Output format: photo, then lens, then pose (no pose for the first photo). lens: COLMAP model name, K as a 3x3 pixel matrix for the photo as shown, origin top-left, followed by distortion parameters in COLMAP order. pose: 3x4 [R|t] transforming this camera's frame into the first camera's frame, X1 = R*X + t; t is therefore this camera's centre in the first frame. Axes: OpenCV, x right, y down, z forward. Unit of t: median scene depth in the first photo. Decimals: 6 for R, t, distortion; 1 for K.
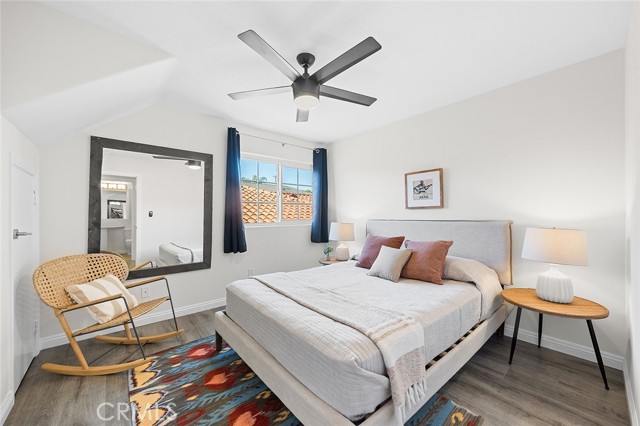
lens RADIAL K [[266.7, 0, 320.0], [0, 266.7, 213.0], [0, 0, 1]] dist [-0.000639, -0.000101]
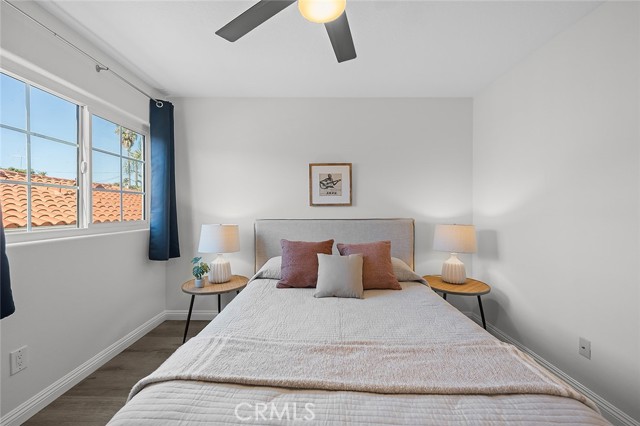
lens RADIAL K [[266.7, 0, 320.0], [0, 266.7, 213.0], [0, 0, 1]] dist [-0.000639, -0.000101]
pose [[0.624044, -0.001028, 0.781388, -0.338096], [-0.009345, 0.999918, 0.008779, -0.000970], [-0.781333, -0.012780, 0.623983, 0.491727]]
